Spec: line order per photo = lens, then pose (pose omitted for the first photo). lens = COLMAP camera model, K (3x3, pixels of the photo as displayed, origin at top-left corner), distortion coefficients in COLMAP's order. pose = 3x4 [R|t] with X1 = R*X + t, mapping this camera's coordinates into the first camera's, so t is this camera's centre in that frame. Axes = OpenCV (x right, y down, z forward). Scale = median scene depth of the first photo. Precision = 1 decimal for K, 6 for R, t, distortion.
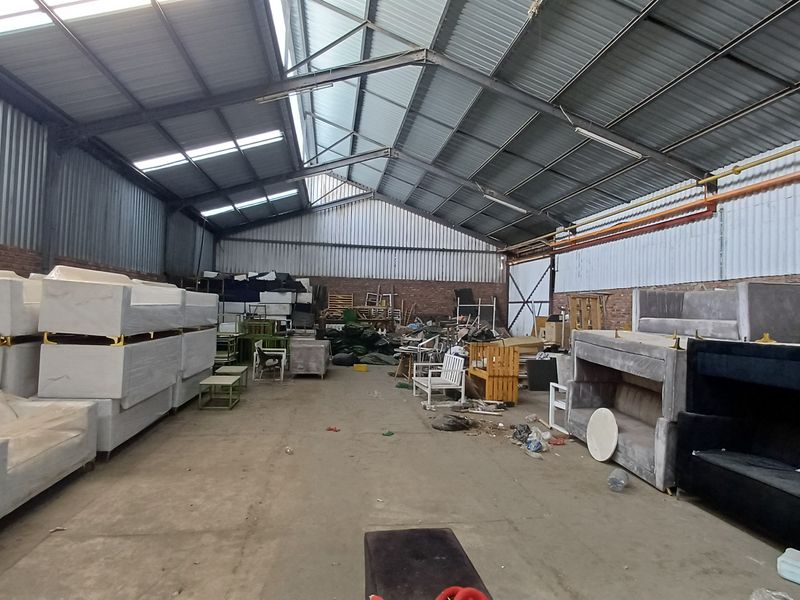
lens RADIAL K [[376.8, 0, 400.0], [0, 376.8, 300.0], [0, 0, 1]] dist [-0.000086, -0.000018]
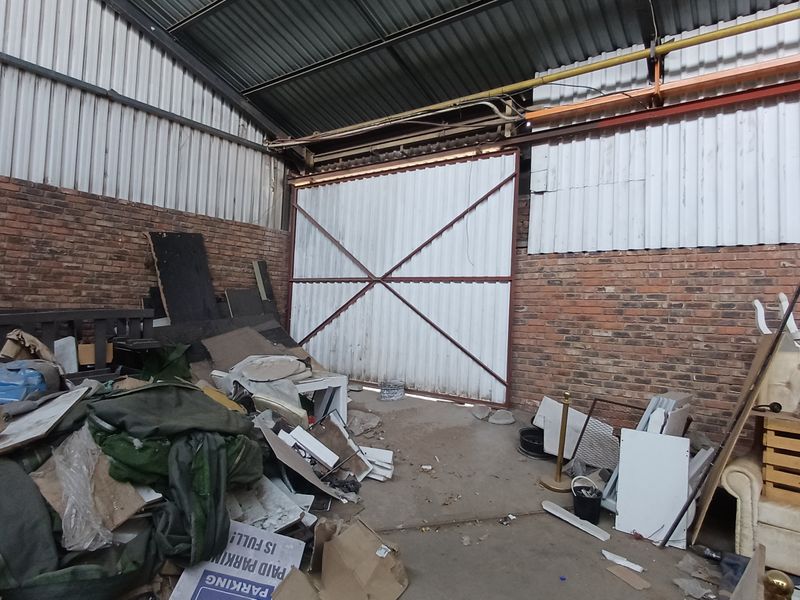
lens RADIAL K [[473.0, 0, 400.0], [0, 473.0, 300.0], [0, 0, 1]] dist [0.002017, 0.000109]
pose [[0.699310, 0.014297, 0.714676, 0.009094], [-0.039061, 0.999070, 0.018235, 0.014952], [-0.713751, -0.040668, 0.699218, 0.590818]]
